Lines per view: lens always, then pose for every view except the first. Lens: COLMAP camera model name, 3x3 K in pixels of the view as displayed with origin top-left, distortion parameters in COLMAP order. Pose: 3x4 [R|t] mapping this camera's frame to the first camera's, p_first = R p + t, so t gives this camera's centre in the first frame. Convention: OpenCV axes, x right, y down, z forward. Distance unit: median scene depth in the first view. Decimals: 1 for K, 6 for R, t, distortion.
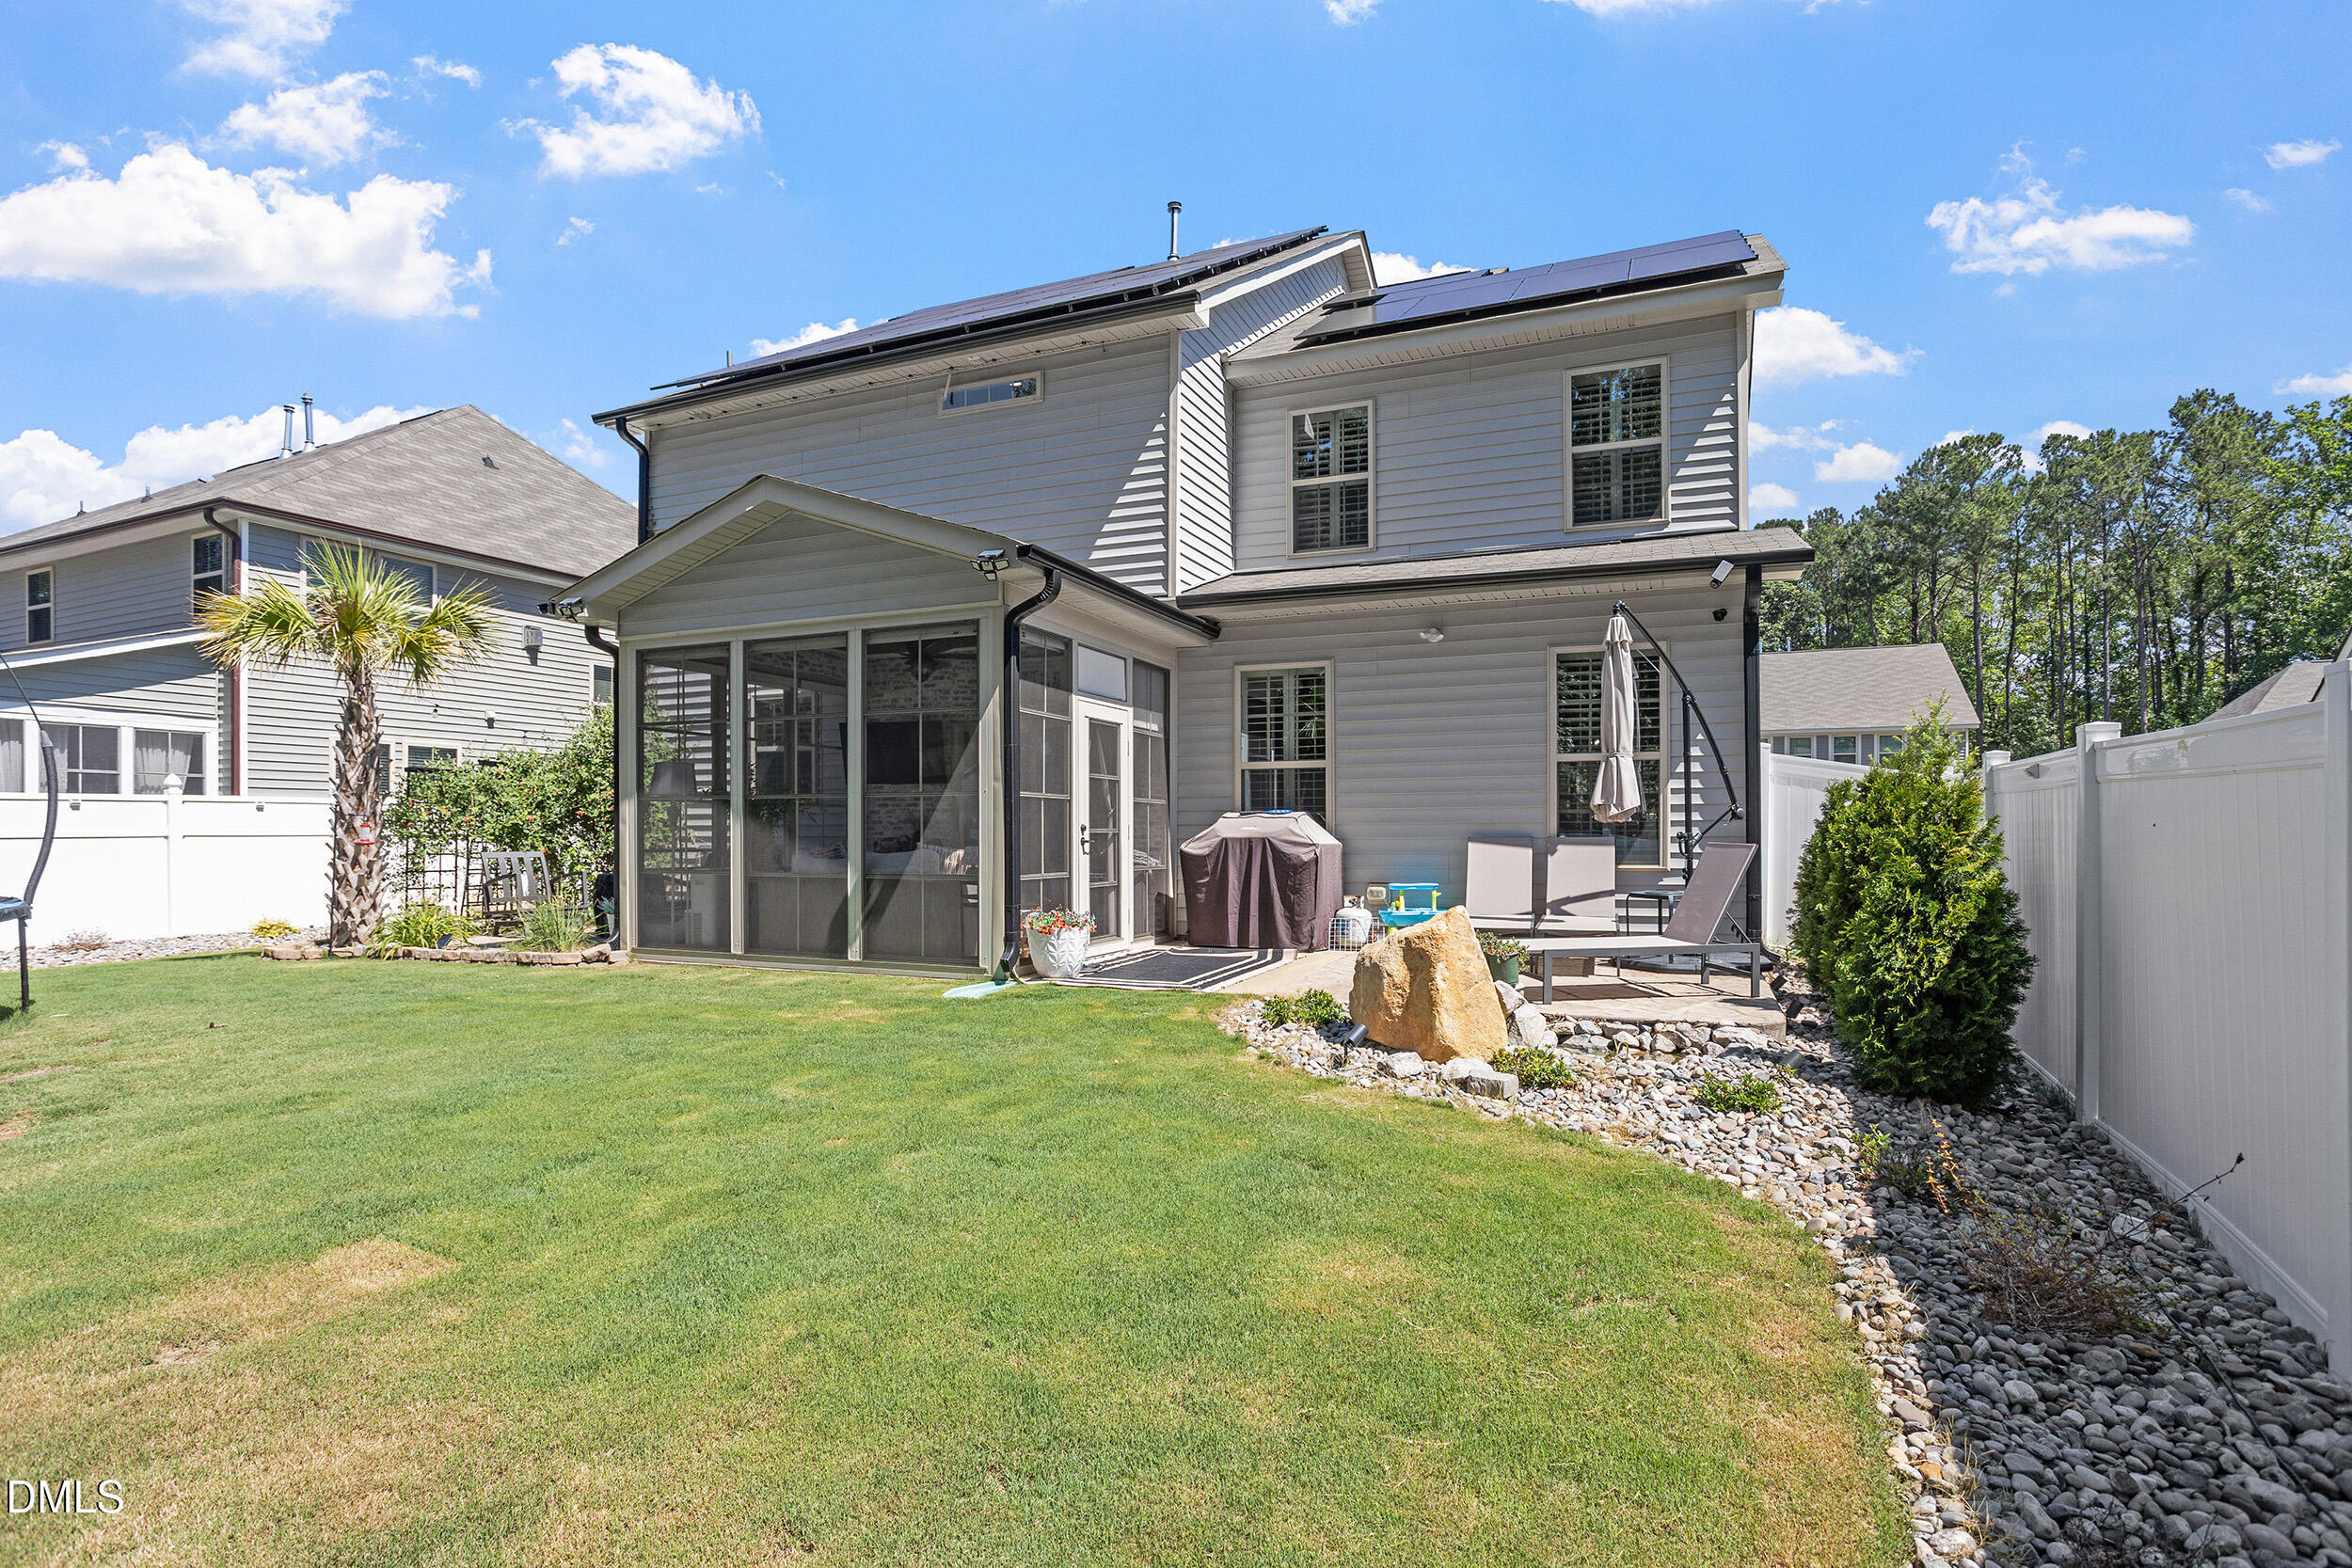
lens RADIAL K [[1145.5, 0, 1168.4], [0, 1145.5, 810.2], [0, 0, 1]] dist [-0.021769, 0.023848]
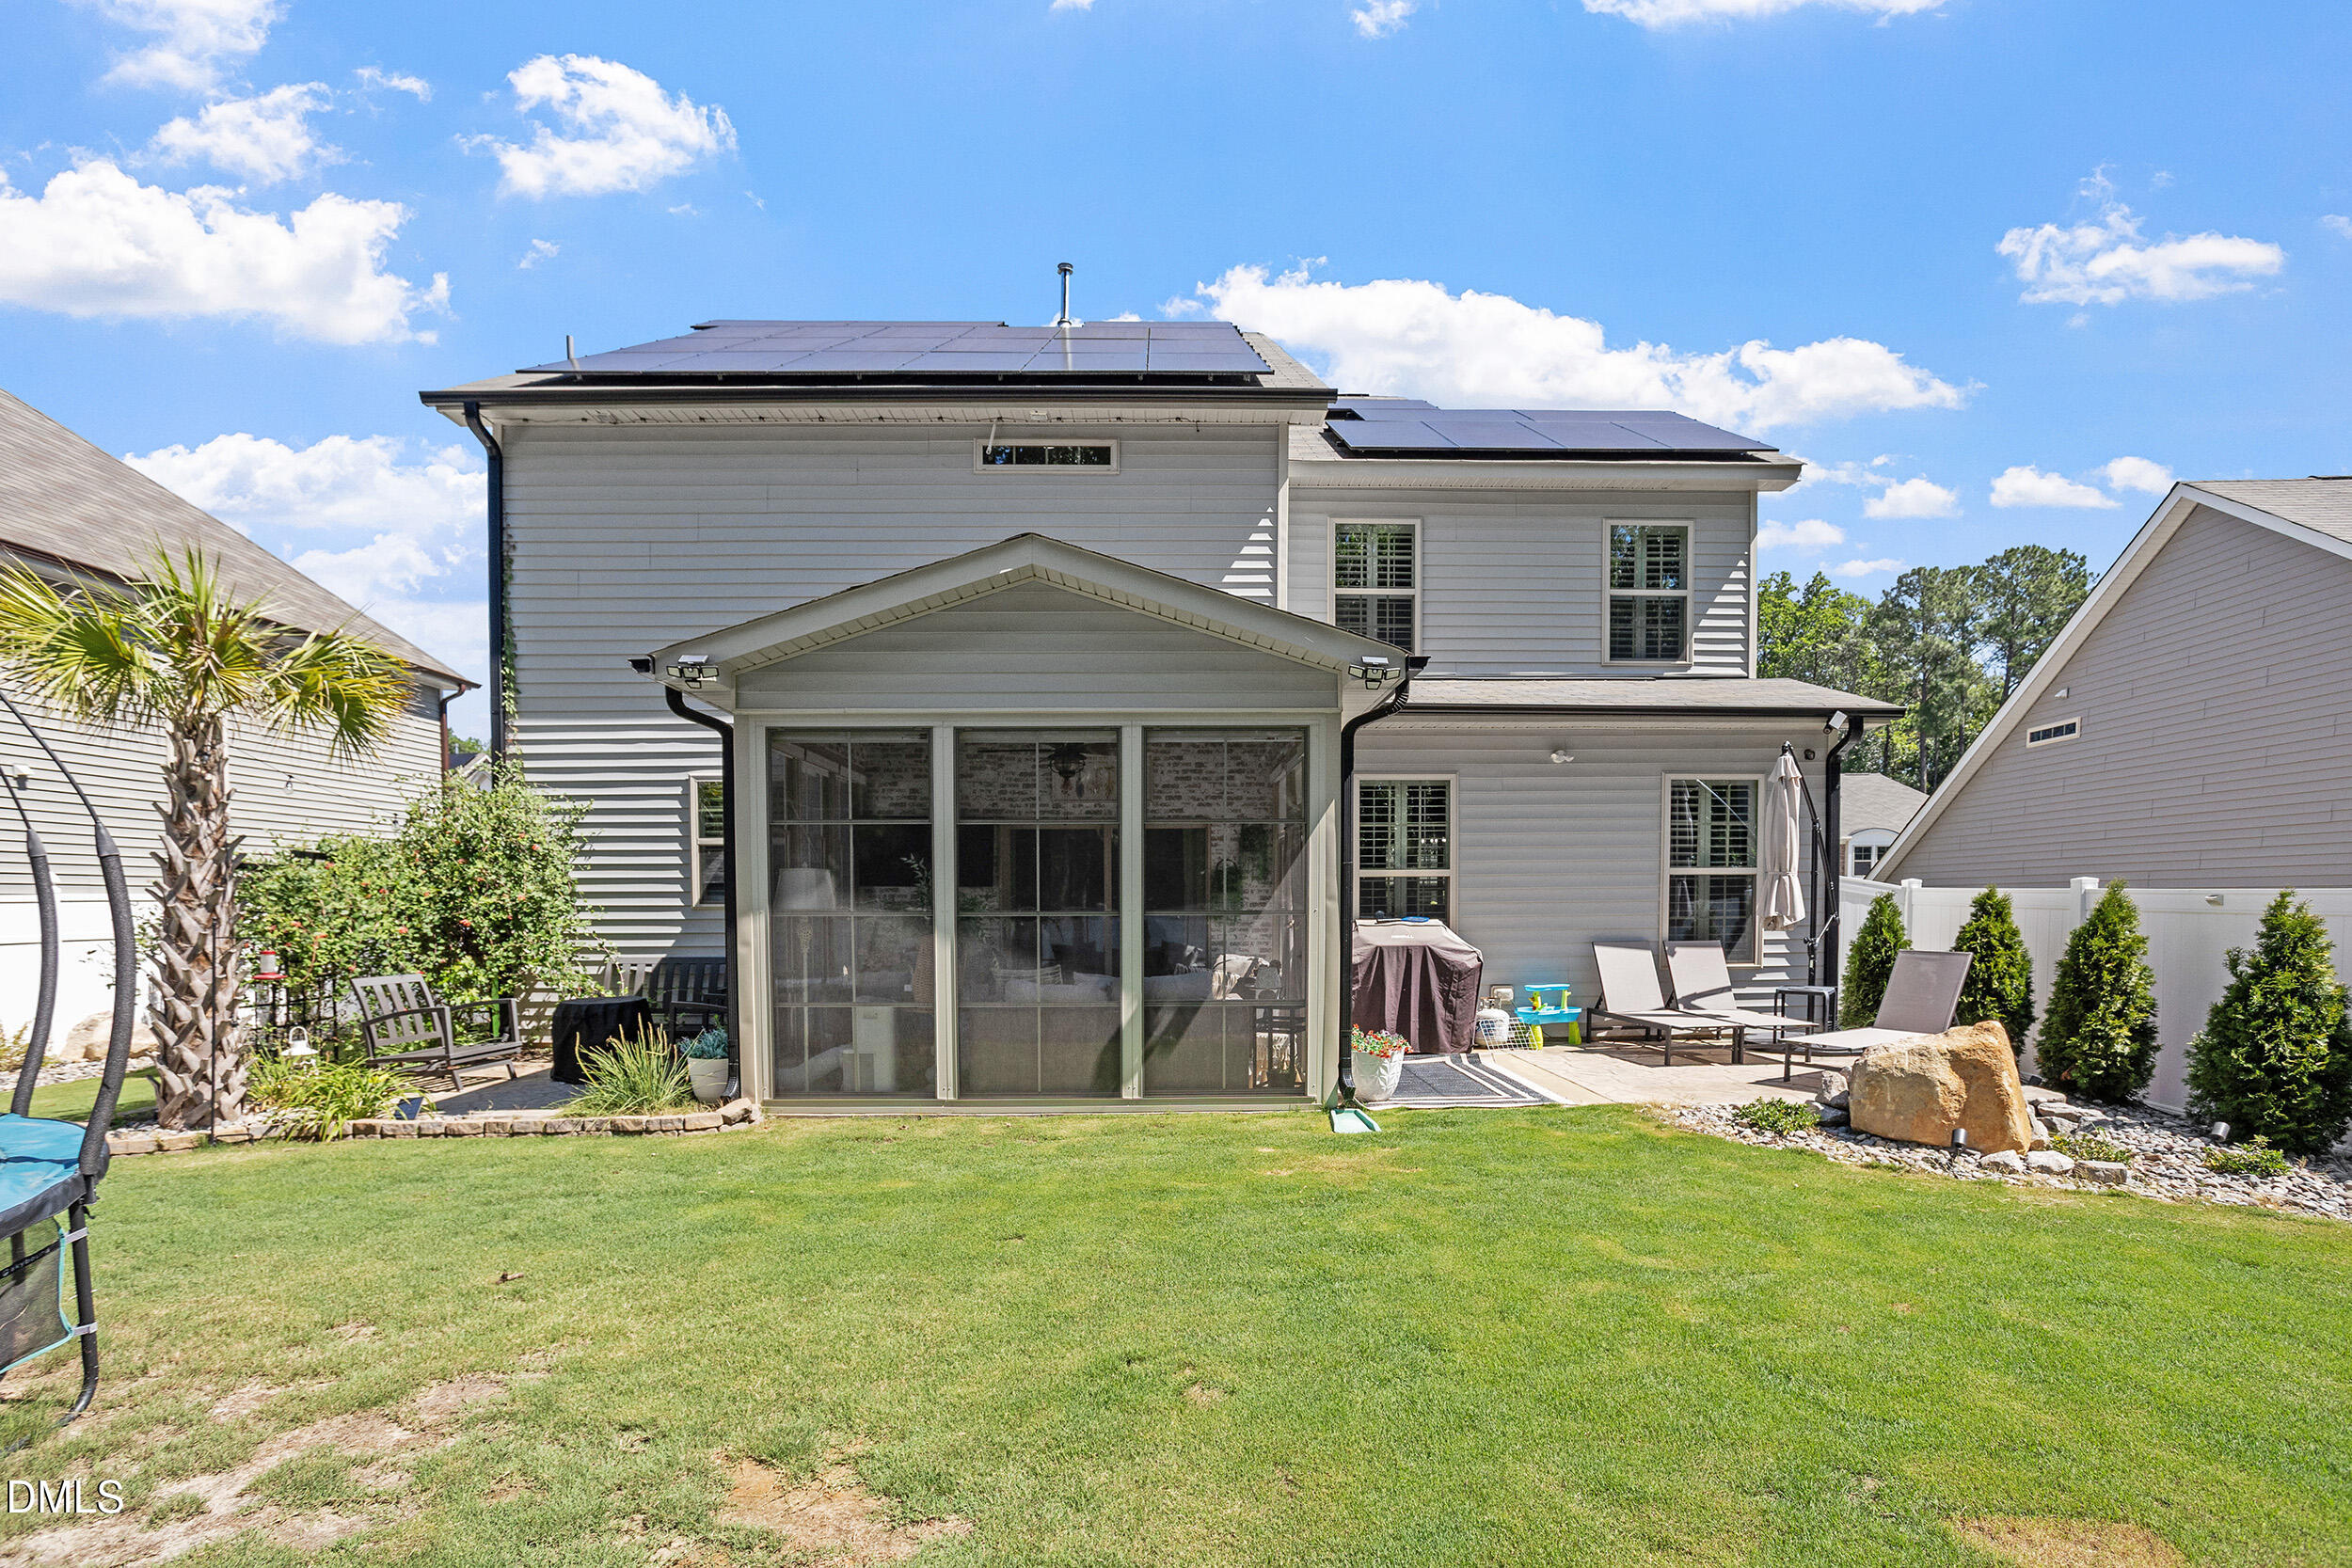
lens RADIAL K [[1145.5, 0, 1201.8], [0, 1145.5, 910.4], [0, 0, 1]] dist [-0.021769, 0.023848]
pose [[0.914176, -0.008204, 0.405234, -0.507207], [0.000165, 0.999803, 0.019869, -0.027825], [-0.405317, -0.018097, 0.913997, 0.144643]]
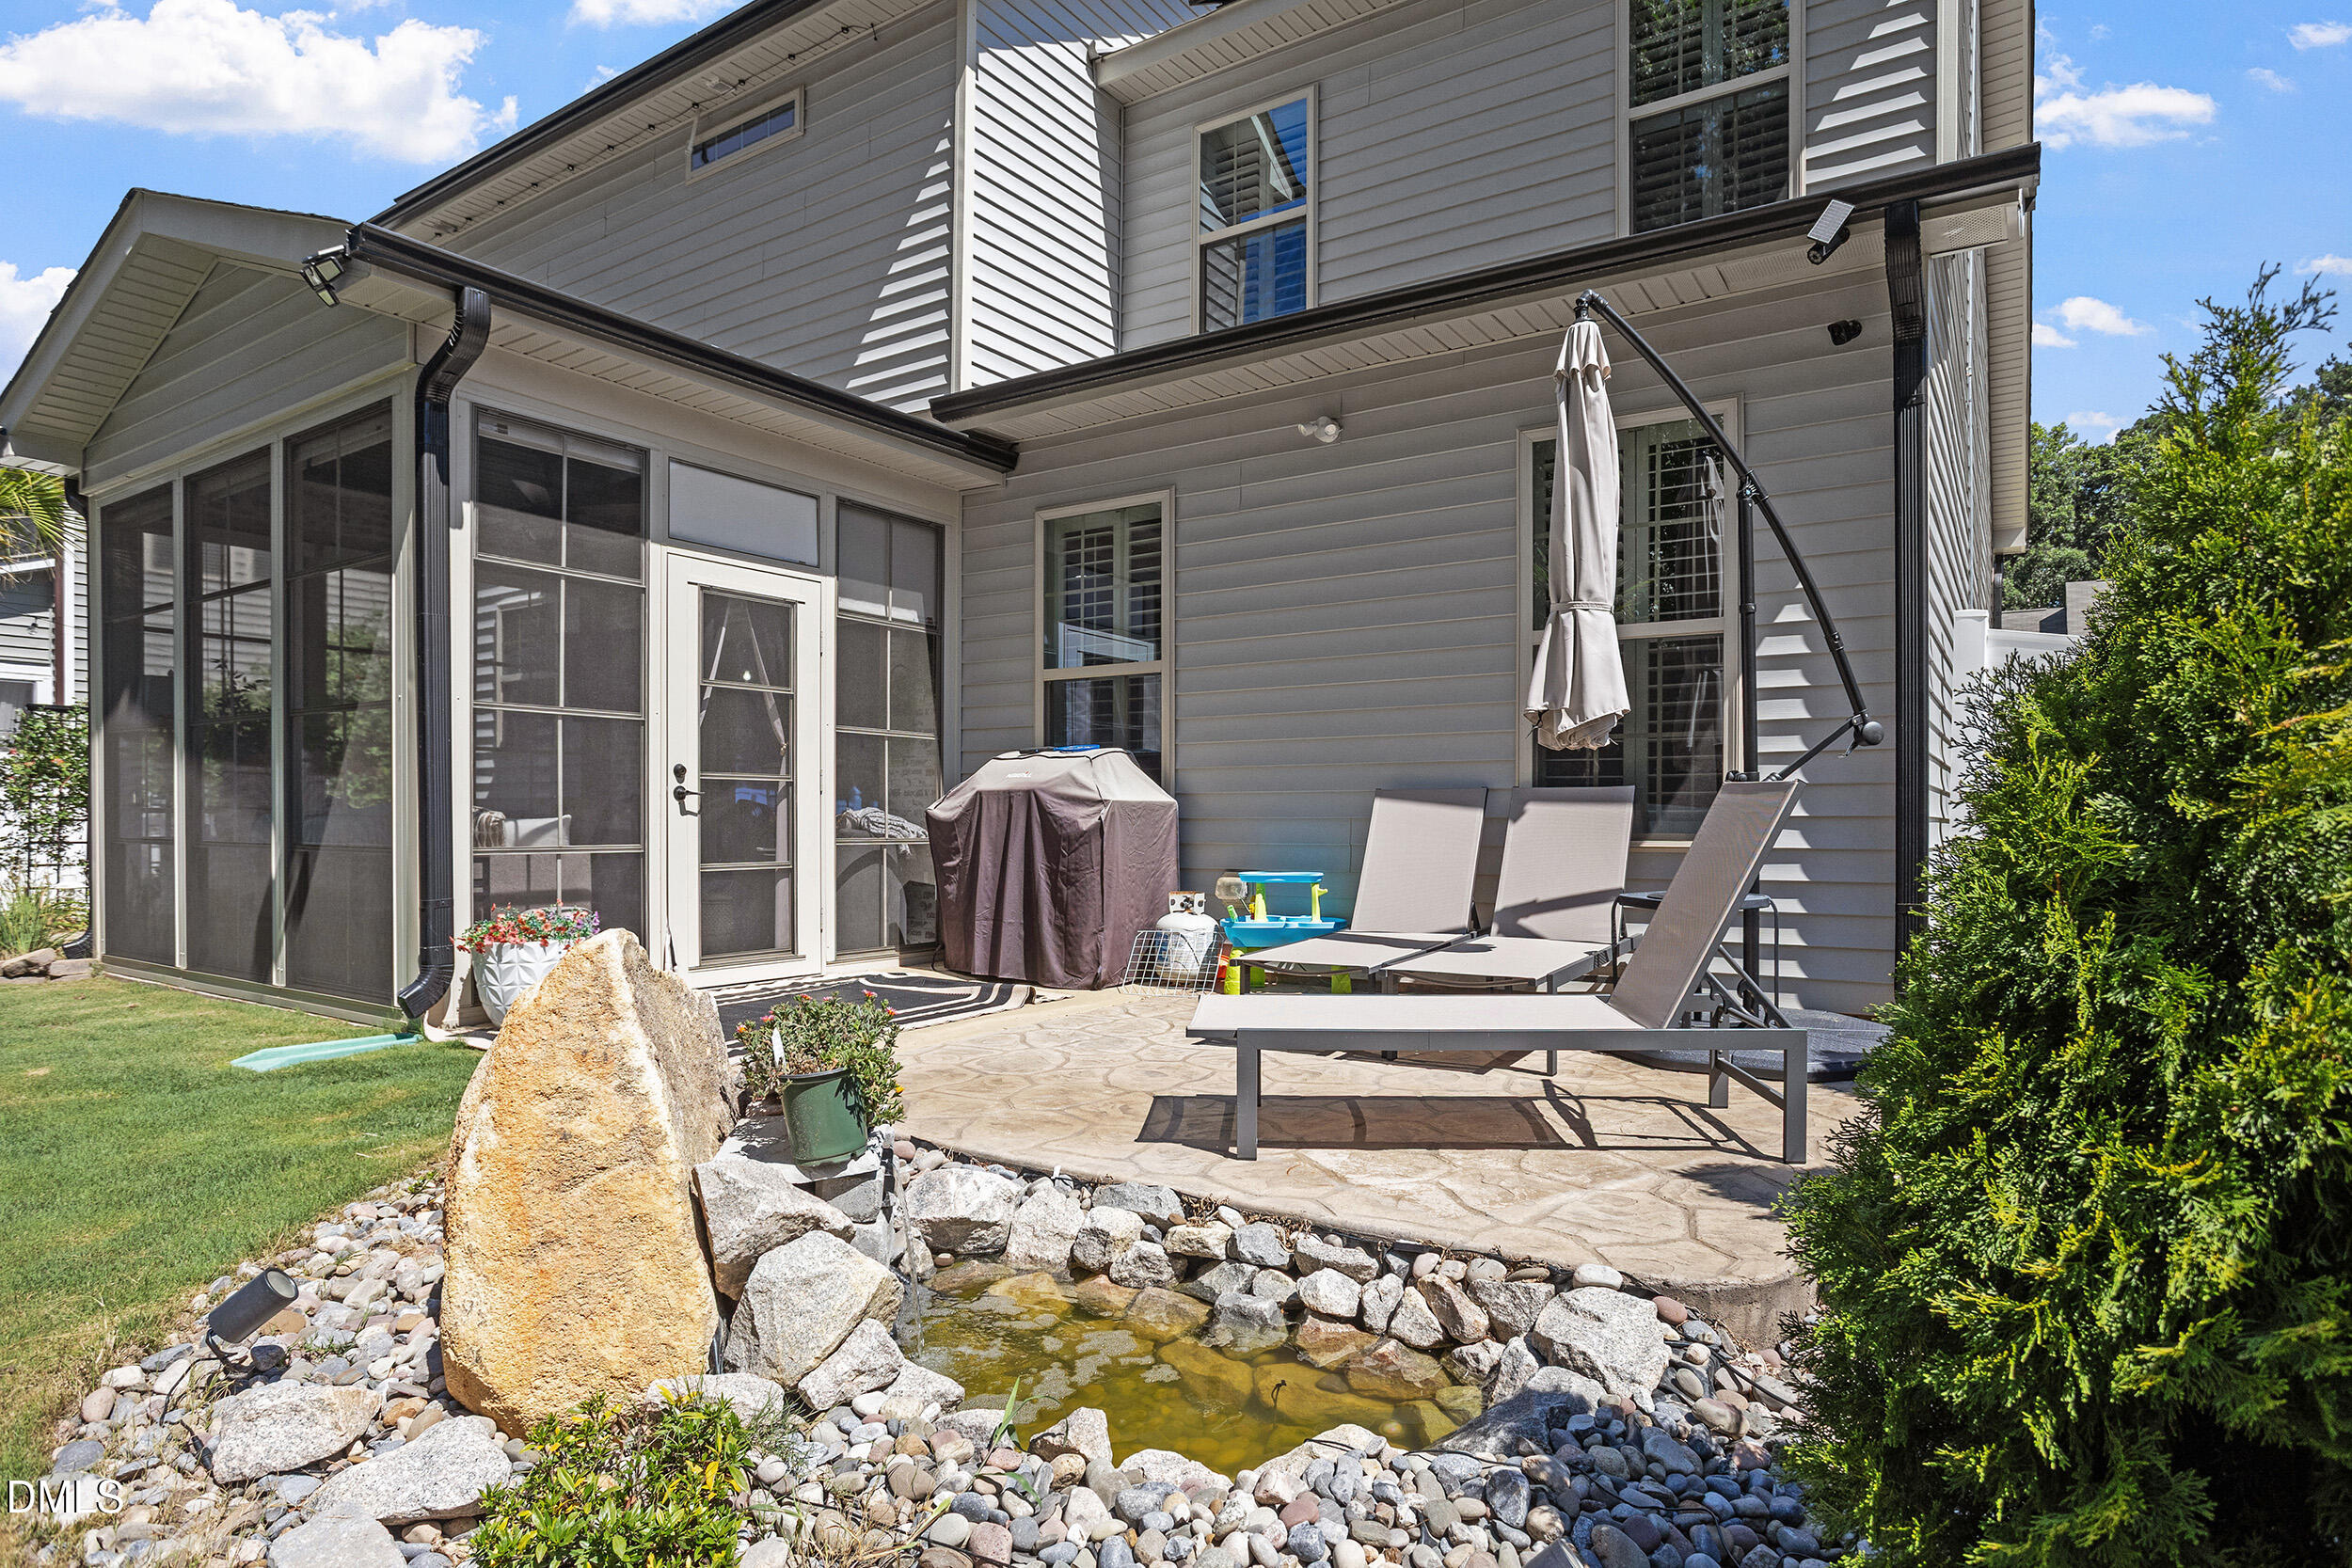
lens RADIAL K [[1283.0, 0, 1154.0], [0, 1283.0, 795.5], [0, 0, 1]] dist [-0.010277, 0.008027]
pose [[0.983262, 0.001105, -0.182192, 0.263225], [-0.000247, 0.999989, 0.004730, 0.023321], [0.182195, -0.004606, 0.983252, 0.364871]]
